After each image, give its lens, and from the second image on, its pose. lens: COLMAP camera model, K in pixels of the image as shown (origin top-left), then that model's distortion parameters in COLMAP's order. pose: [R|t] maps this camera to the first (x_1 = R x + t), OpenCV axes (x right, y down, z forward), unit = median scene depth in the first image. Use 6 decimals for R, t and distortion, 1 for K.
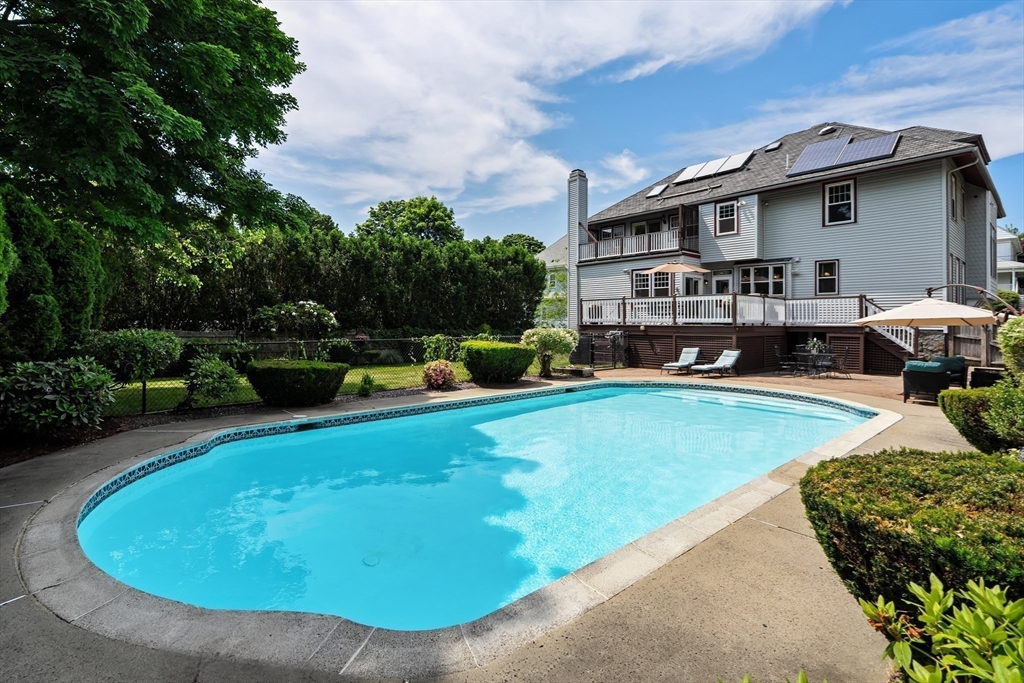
lens RADIAL K [[482.0, 0, 511.8], [0, 482.0, 320.9], [0, 0, 1]] dist [-0.001605, -0.000592]
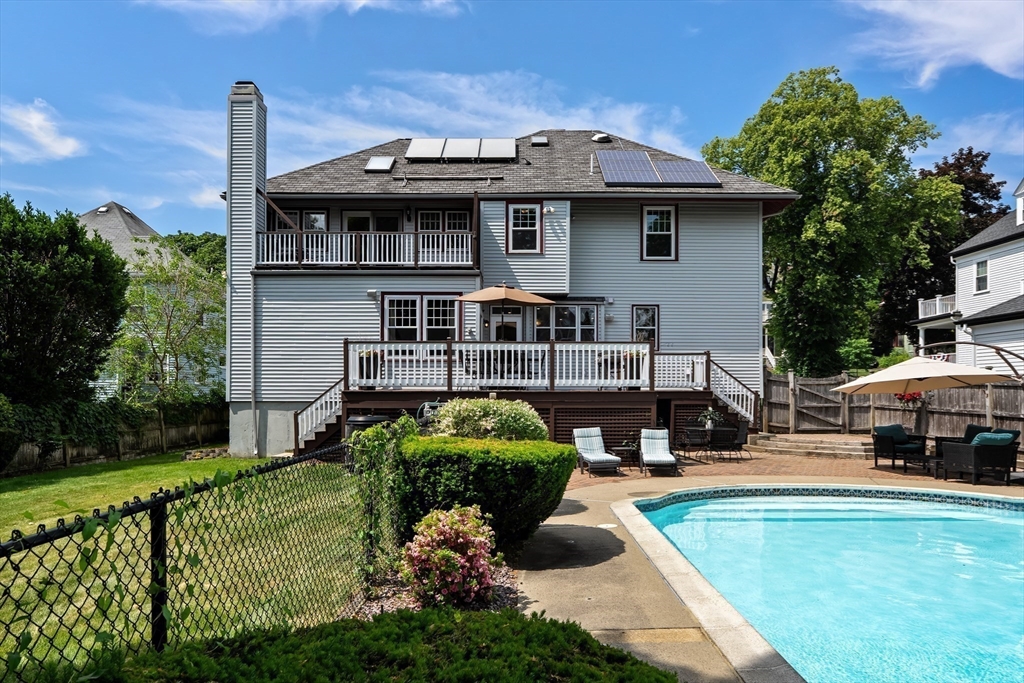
lens RADIAL K [[673.3, 0, 512.0], [0, 673.3, 381.7], [0, 0, 1]] dist [-0.006568, -0.002227]
pose [[0.659880, 0.003907, 0.751361, -0.257744], [-0.001392, 0.999991, -0.003977, 0.000682], [-0.751369, 0.001578, 0.659880, 0.404812]]
